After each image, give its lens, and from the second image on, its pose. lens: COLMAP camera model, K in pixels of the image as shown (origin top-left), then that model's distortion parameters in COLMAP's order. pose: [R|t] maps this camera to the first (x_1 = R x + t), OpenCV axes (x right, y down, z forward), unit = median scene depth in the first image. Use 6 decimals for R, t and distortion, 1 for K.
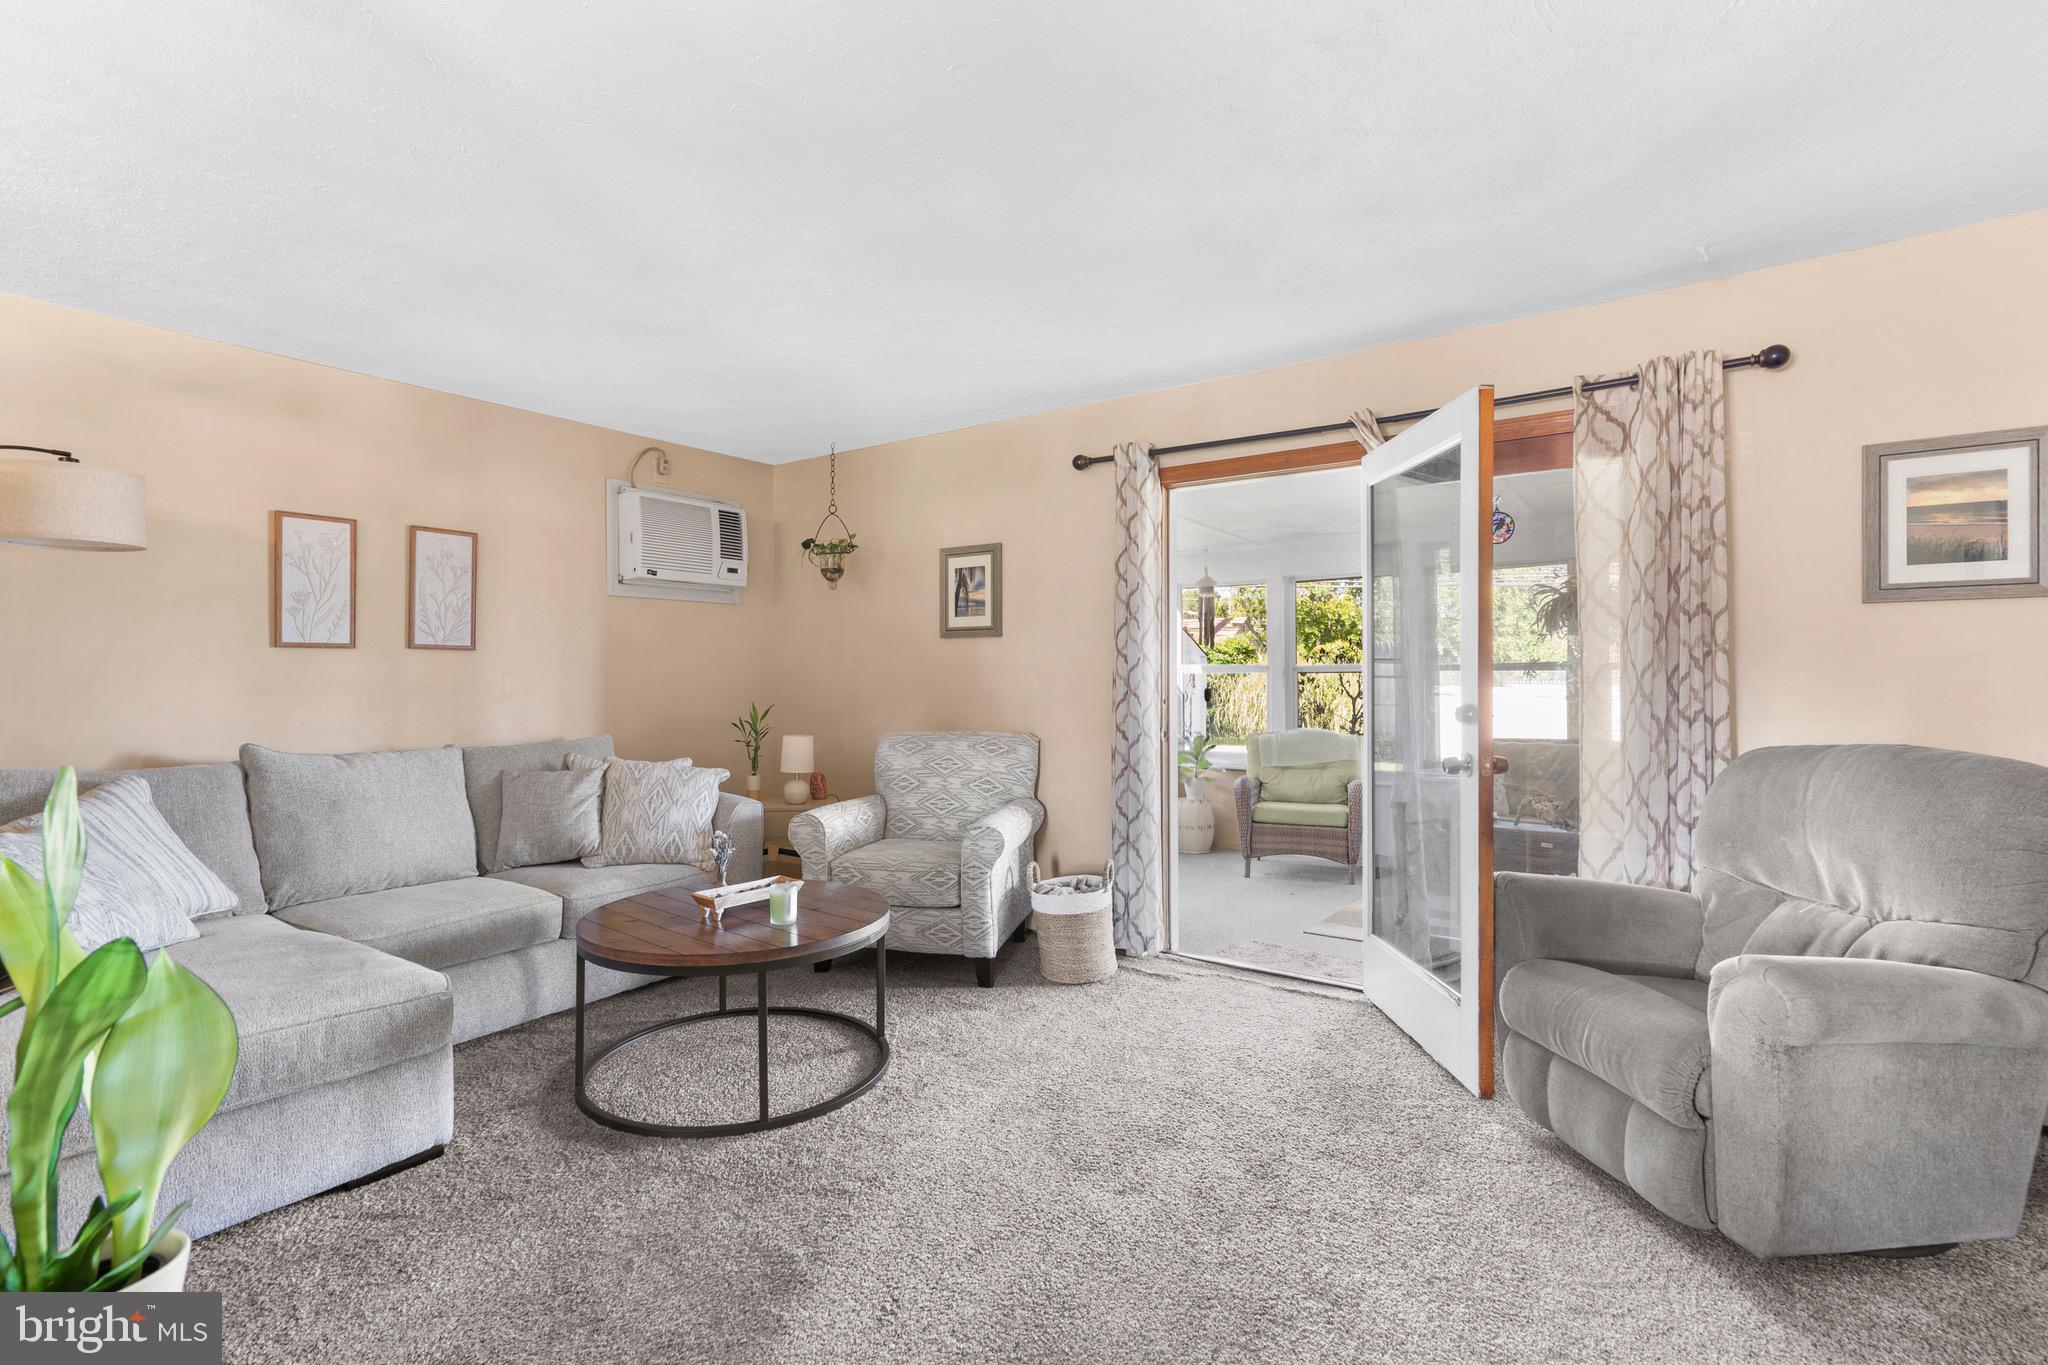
lens RADIAL K [[946.1, 0, 1031.0], [0, 946.1, 675.6], [0, 0, 1]] dist [0.009651, 0.004252]
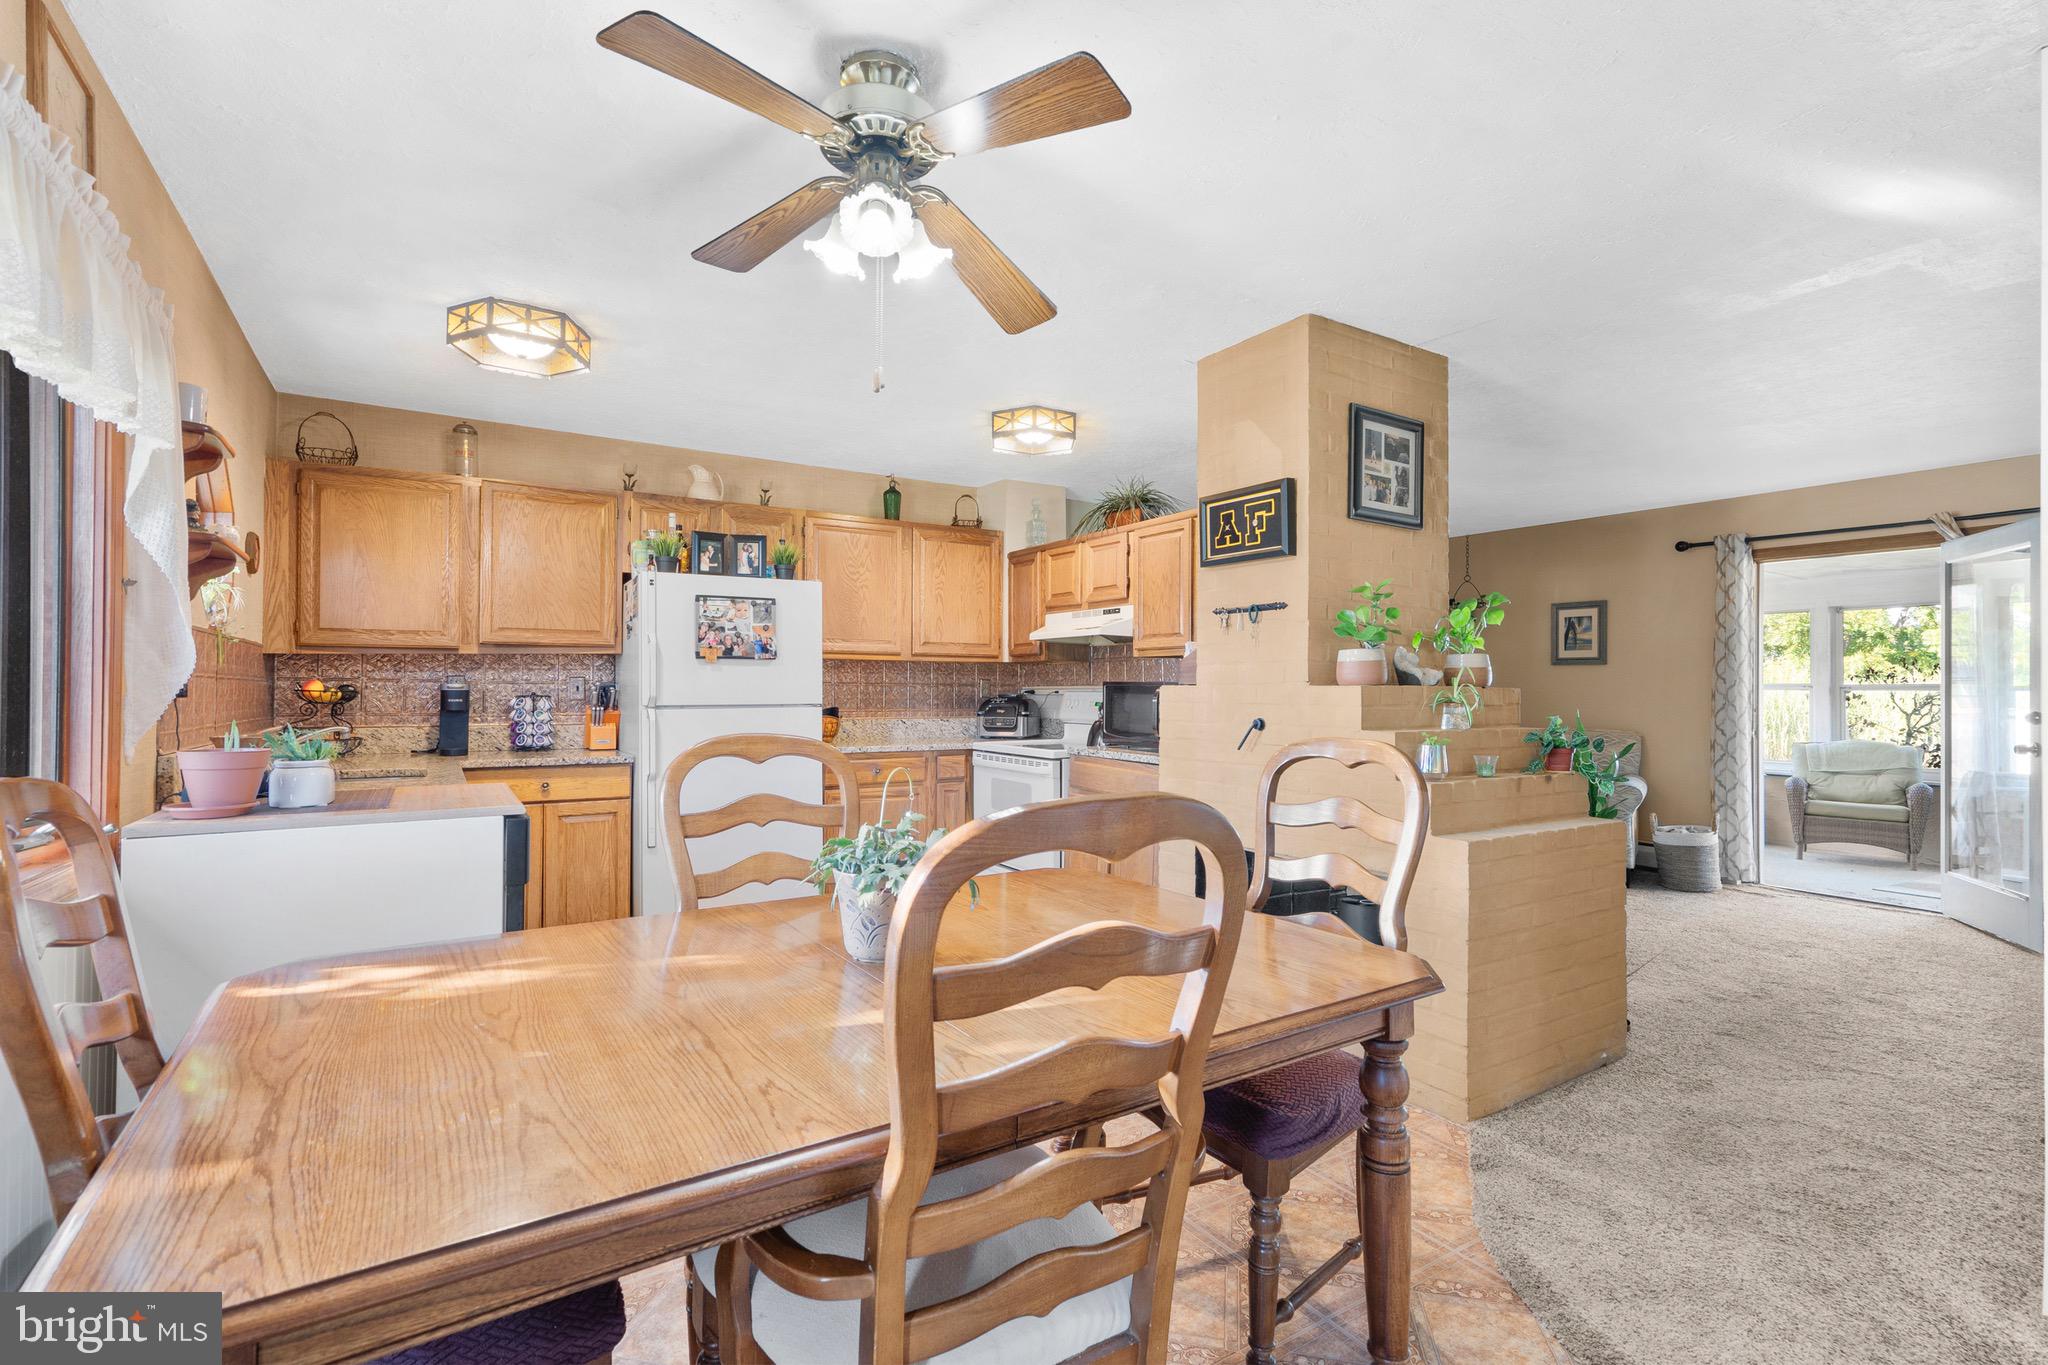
lens RADIAL K [[946.1, 0, 1015.7], [0, 946.1, 680.5], [0, 0, 1]] dist [0.009651, 0.004252]
pose [[0.920533, 0.001752, -0.390662, -0.322503], [-0.006308, 0.999926, -0.010379, 0.005470], [0.390615, 0.012019, 0.920476, -0.764085]]
